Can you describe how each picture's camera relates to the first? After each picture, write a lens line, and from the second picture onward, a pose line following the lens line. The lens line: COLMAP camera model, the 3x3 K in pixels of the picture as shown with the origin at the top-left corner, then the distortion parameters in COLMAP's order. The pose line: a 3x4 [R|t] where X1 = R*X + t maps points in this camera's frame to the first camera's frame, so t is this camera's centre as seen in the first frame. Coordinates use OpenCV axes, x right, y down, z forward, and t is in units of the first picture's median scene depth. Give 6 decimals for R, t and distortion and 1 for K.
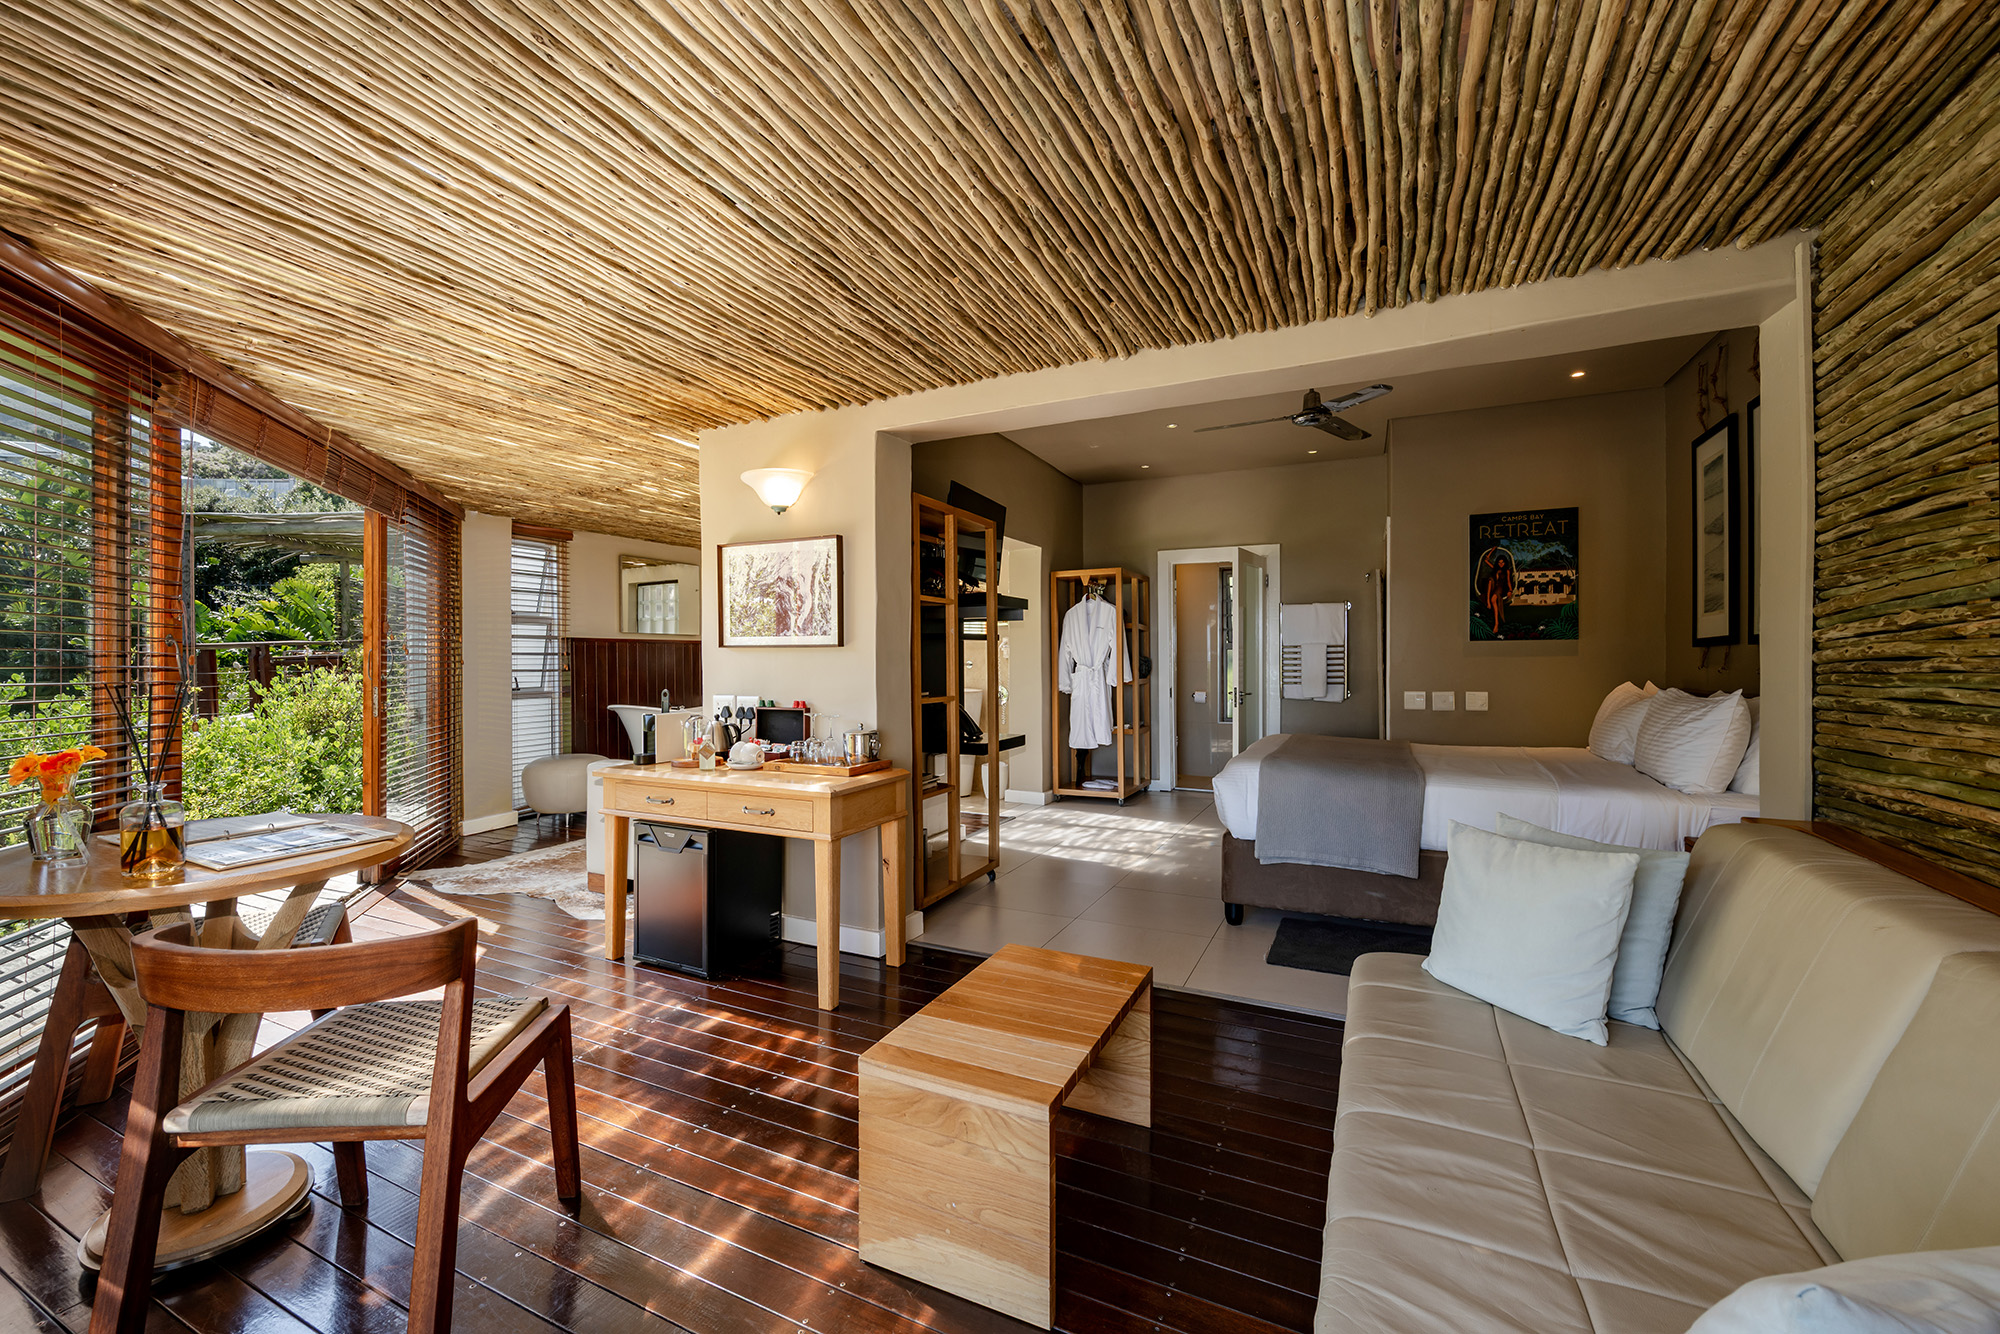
lens RADIAL K [[799.4, 0, 985.3], [0, 799.4, 662.7], [0, 0, 1]] dist [0.009696, 0.000014]
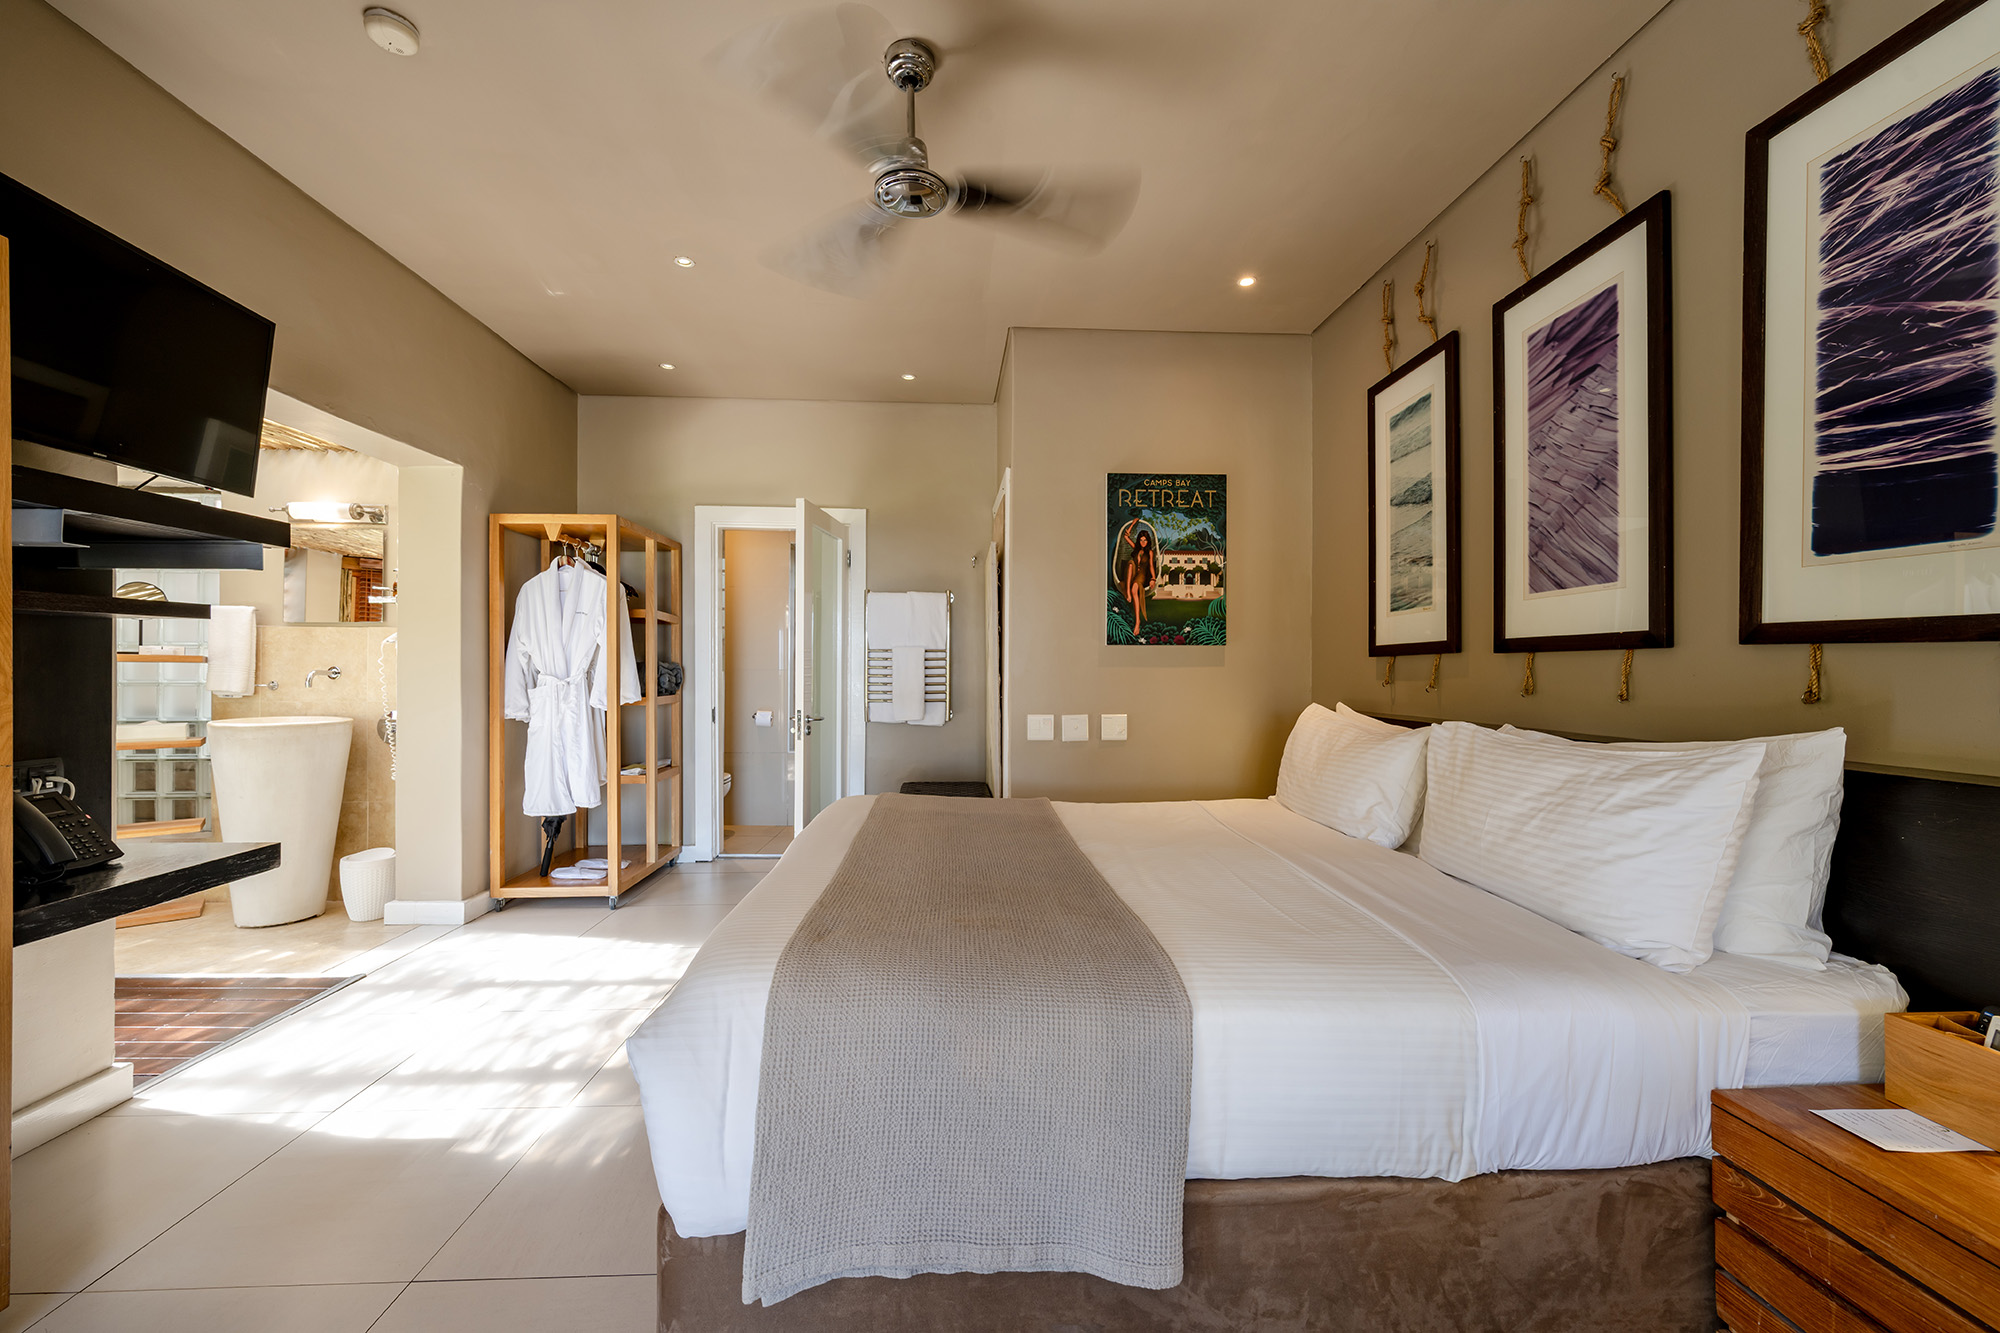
lens RADIAL K [[799.4, 0, 990.3], [0, 799.4, 670.4], [0, 0, 1]] dist [0.009696, 0.000014]
pose [[0.879652, 0.005655, 0.475585, 0.167164], [-0.006277, 0.999980, -0.000280, -0.003238], [-0.475577, -0.002739, 0.879670, 0.418643]]
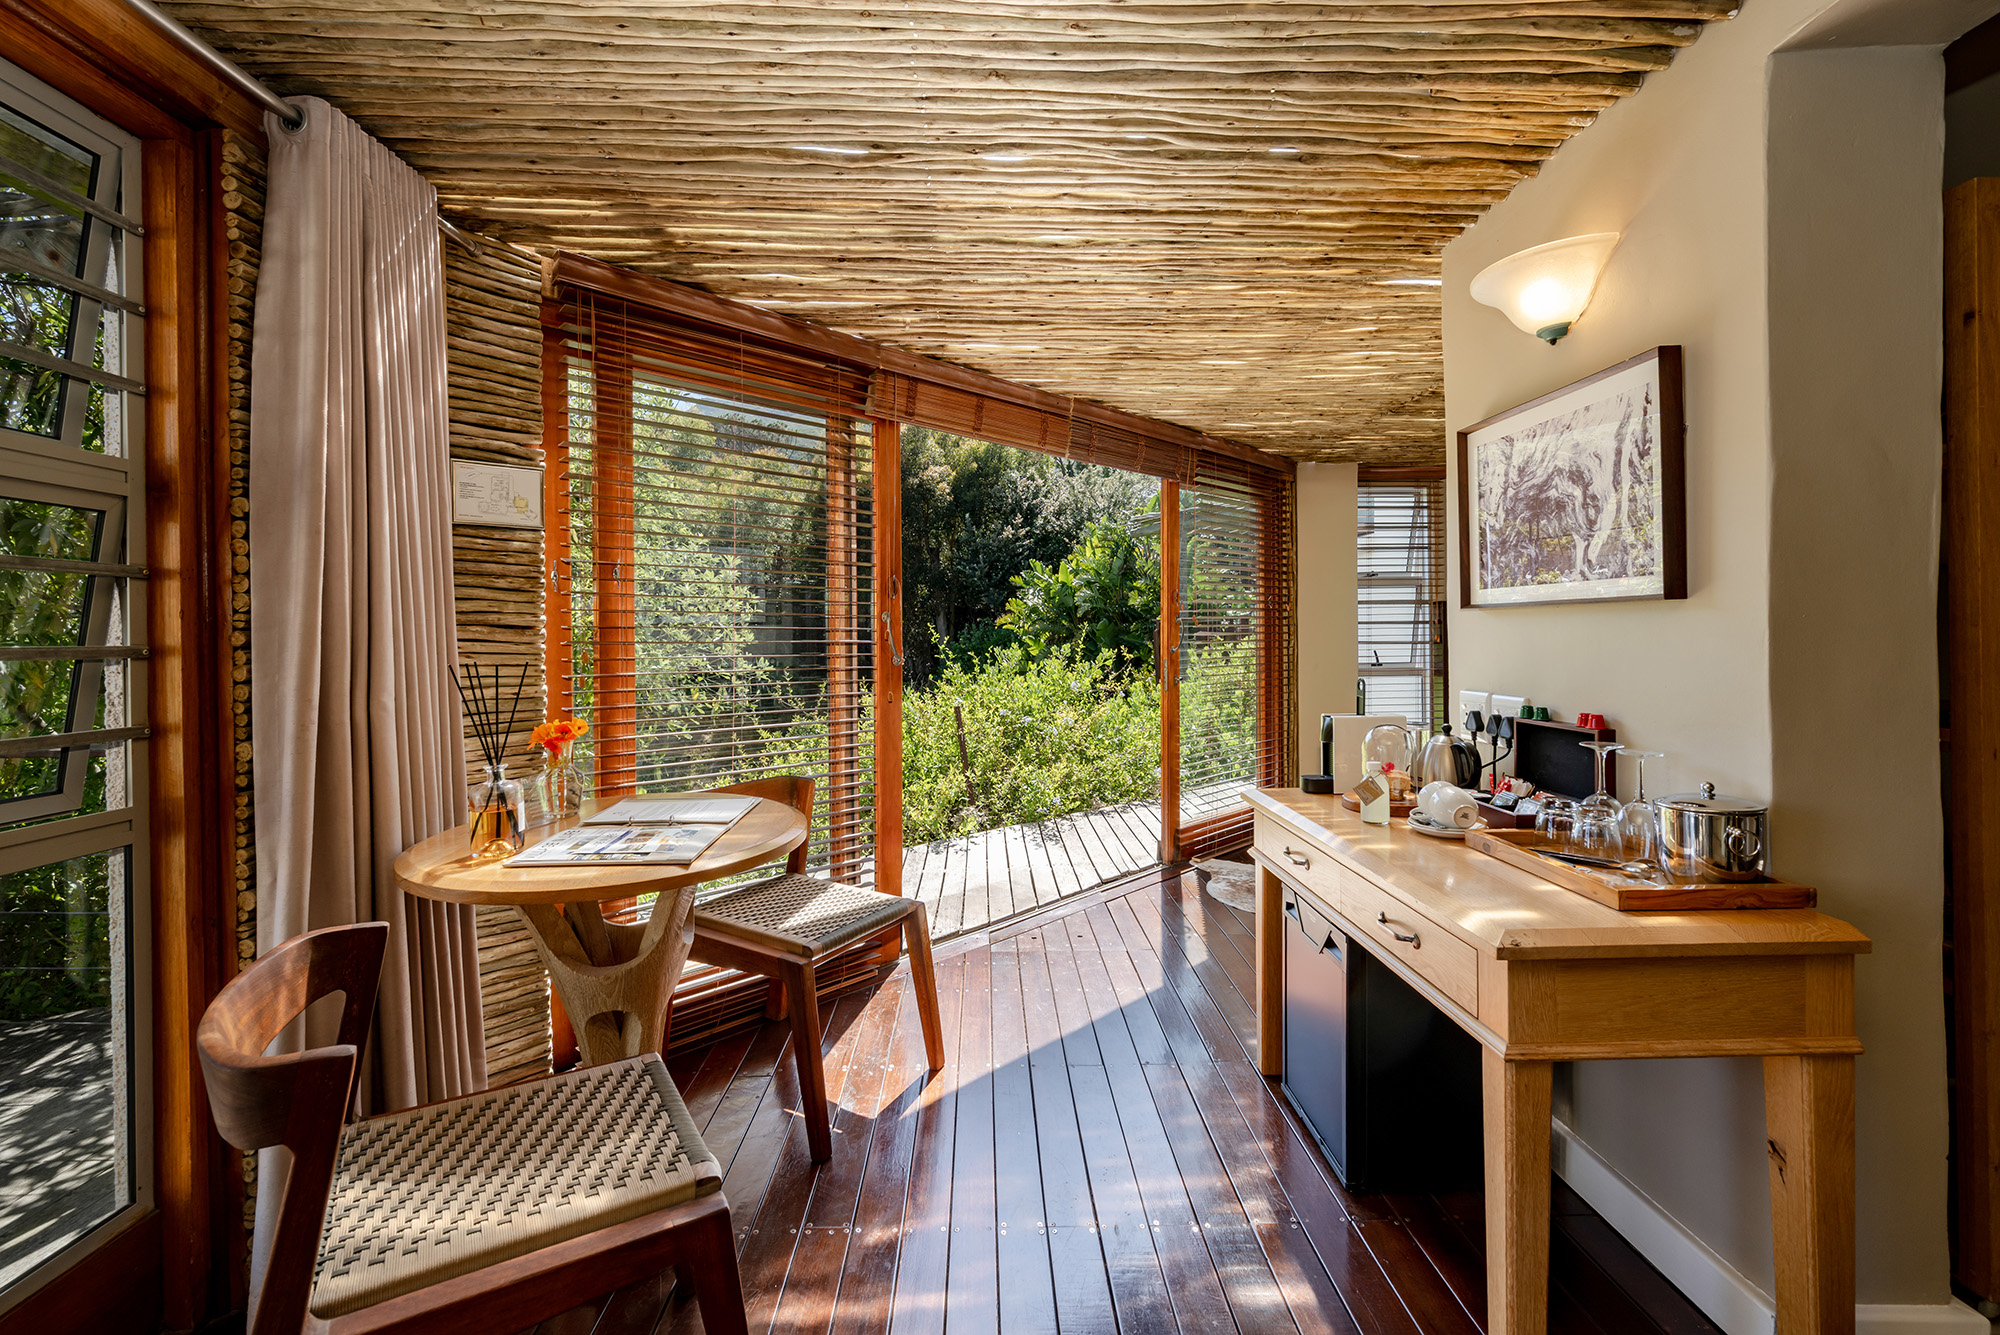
lens RADIAL K [[845.9, 0, 992.6], [0, 845.9, 642.8], [0, 0, 1]] dist [-0.000353, -0.000284]
pose [[0.443508, 0.006473, -0.896247, 0.039053], [0.006214, 0.999928, 0.010297, -0.001656], [0.896249, -0.010136, 0.443435, 0.252619]]
